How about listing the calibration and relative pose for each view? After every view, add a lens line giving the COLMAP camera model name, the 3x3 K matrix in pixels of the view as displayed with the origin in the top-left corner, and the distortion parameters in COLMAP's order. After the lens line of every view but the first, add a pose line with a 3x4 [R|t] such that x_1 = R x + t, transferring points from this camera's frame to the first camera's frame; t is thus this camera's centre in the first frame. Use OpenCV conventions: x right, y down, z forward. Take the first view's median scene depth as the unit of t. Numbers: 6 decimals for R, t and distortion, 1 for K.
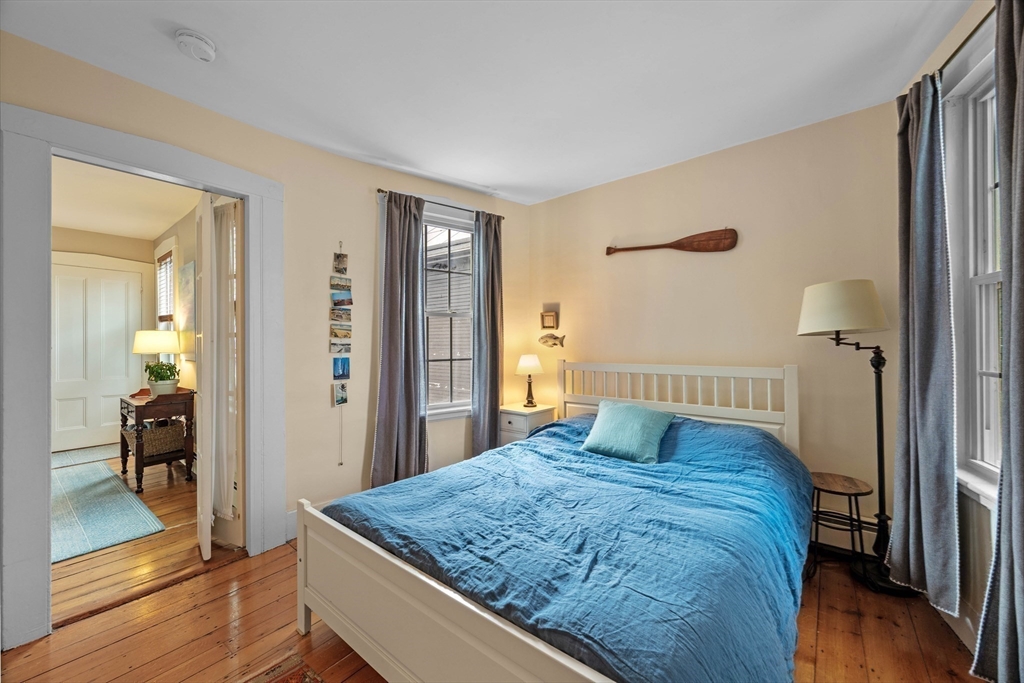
lens RADIAL K [[399.8, 0, 511.6], [0, 399.8, 341.9], [0, 0, 1]] dist [-0.001121, 0.000231]
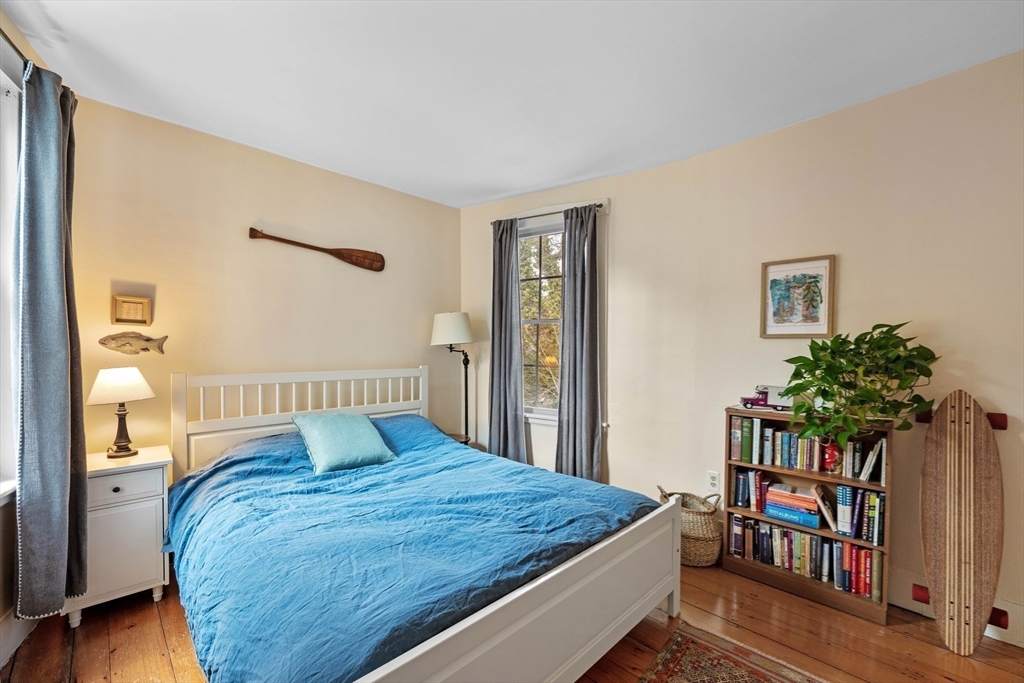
lens RADIAL K [[399.8, 0, 515.6], [0, 399.8, 356.8], [0, 0, 1]] dist [-0.001121, 0.000231]
pose [[0.103104, -0.009836, 0.994622, -0.624277], [-0.010599, 0.999883, 0.010987, 0.006024], [-0.994614, -0.011675, 0.102988, 0.493090]]
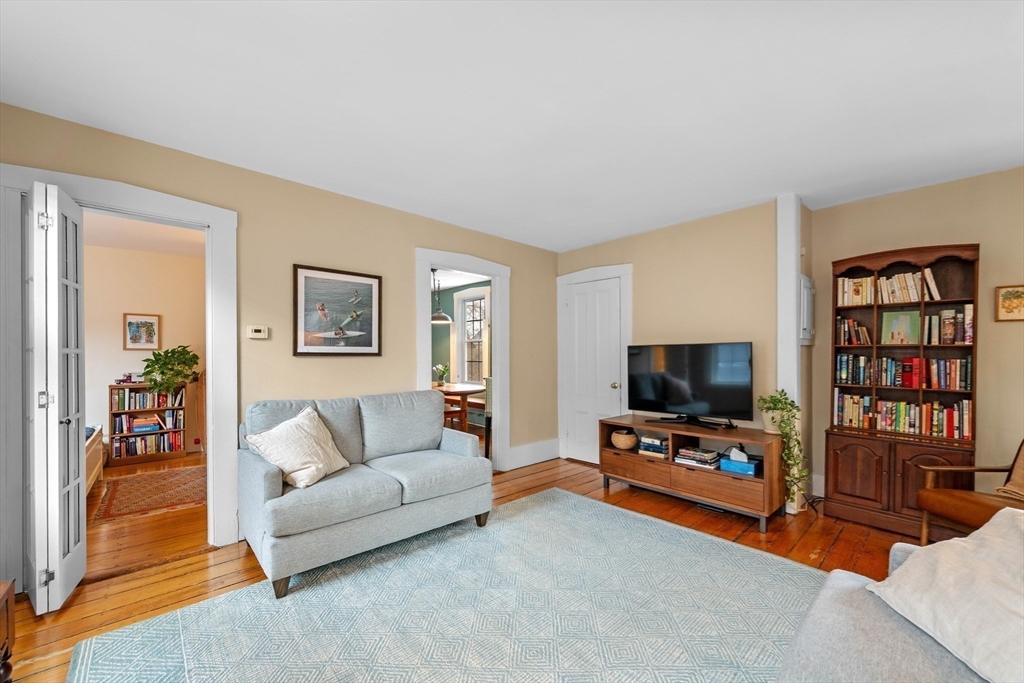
lens RADIAL K [[399.8, 0, 511.3], [0, 399.8, 353.6], [0, 0, 1]] dist [-0.001121, 0.000231]
pose [[-0.986894, 0.004342, 0.161312, -1.810991], [0.005184, 0.999975, 0.004795, -0.017444], [-0.161288, 0.005569, -0.986892, 1.645290]]
